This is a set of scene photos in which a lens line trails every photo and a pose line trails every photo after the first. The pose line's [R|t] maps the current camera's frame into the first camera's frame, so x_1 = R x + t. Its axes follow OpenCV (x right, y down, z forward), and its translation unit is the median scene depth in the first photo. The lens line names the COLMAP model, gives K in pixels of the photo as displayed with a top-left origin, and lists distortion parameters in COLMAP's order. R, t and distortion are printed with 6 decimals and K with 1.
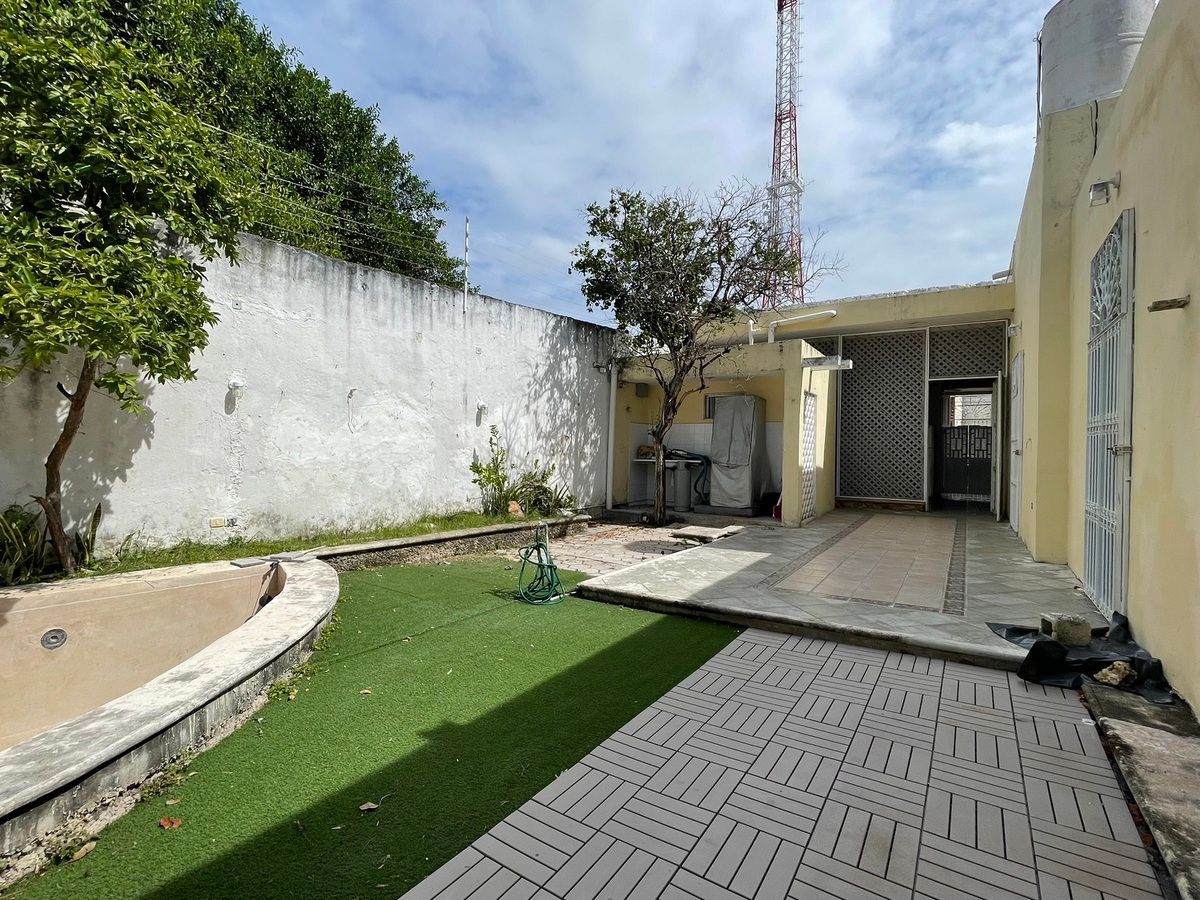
lens RADIAL K [[563.3, 0, 592.2], [0, 563.3, 454.5], [0, 0, 1]] dist [-0.001390, 0.000790]
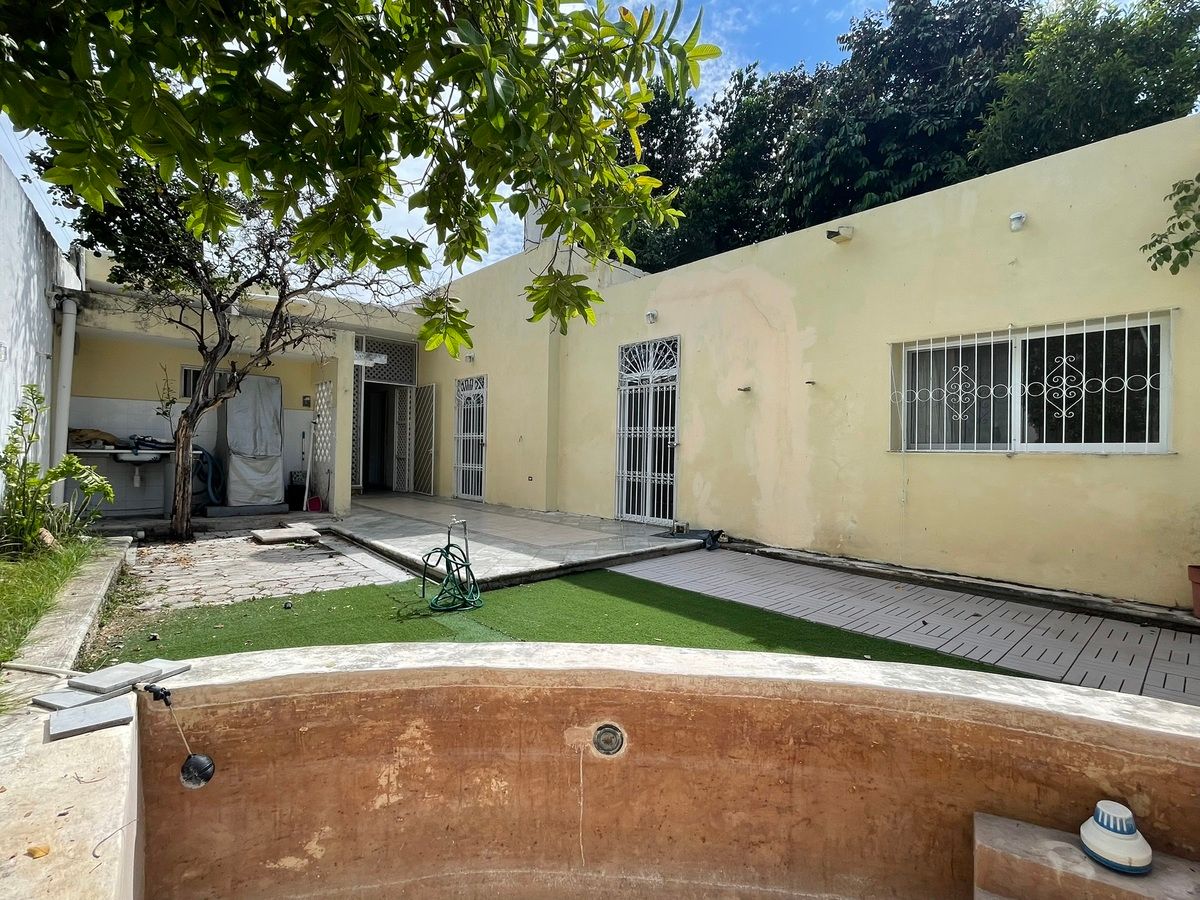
lens RADIAL K [[563.3, 0, 596.6], [0, 563.3, 449.7], [0, 0, 1]] dist [-0.001390, 0.000790]
pose [[0.230500, -0.002028, 0.973070, -0.511593], [-0.006553, 0.999972, 0.003636, 0.002991], [-0.973050, -0.007215, 0.230481, 0.325063]]
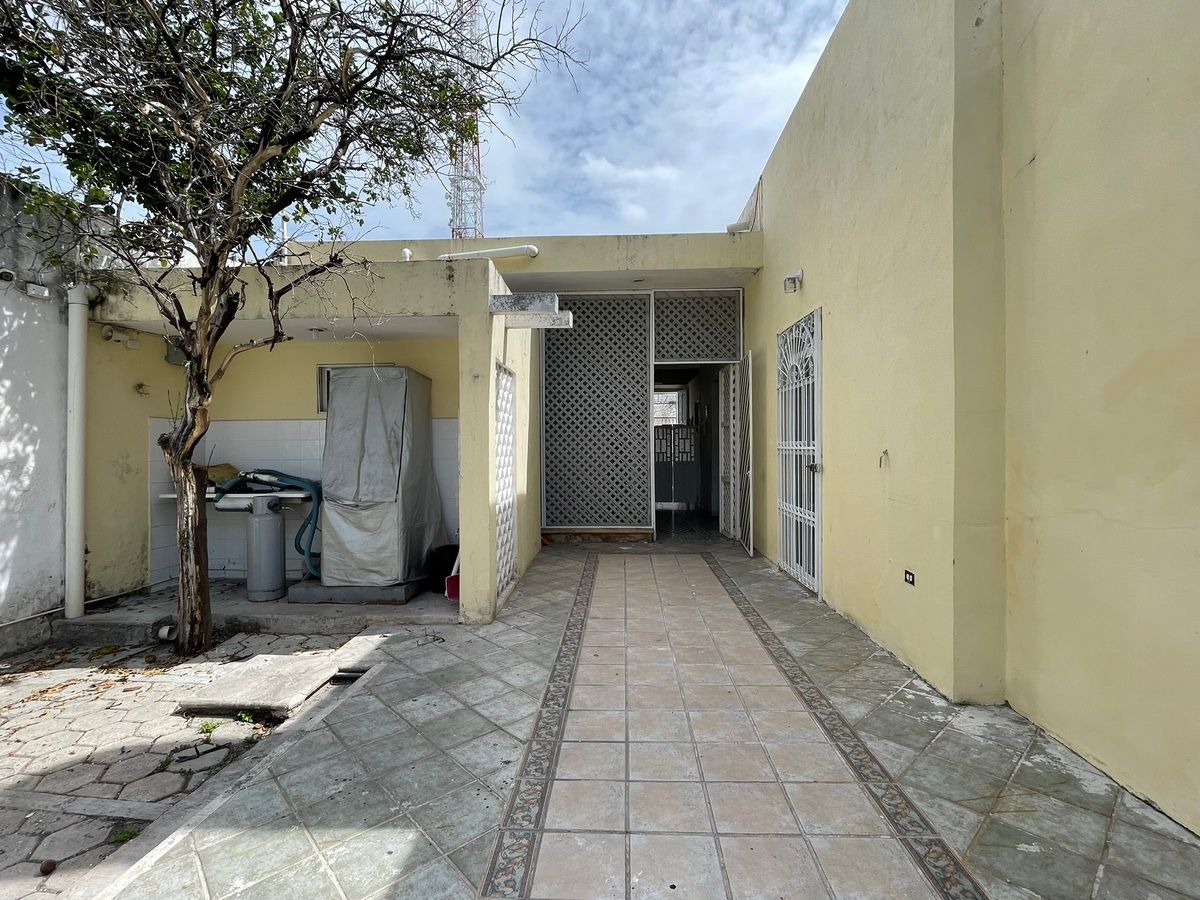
lens RADIAL K [[563.3, 0, 593.9], [0, 563.3, 452.2], [0, 0, 1]] dist [-0.001390, 0.000790]
pose [[0.858213, -0.022810, 0.512786, 0.180323], [0.022758, 0.999721, 0.006381, -0.026940], [-0.512788, 0.006193, 0.858493, 0.494342]]
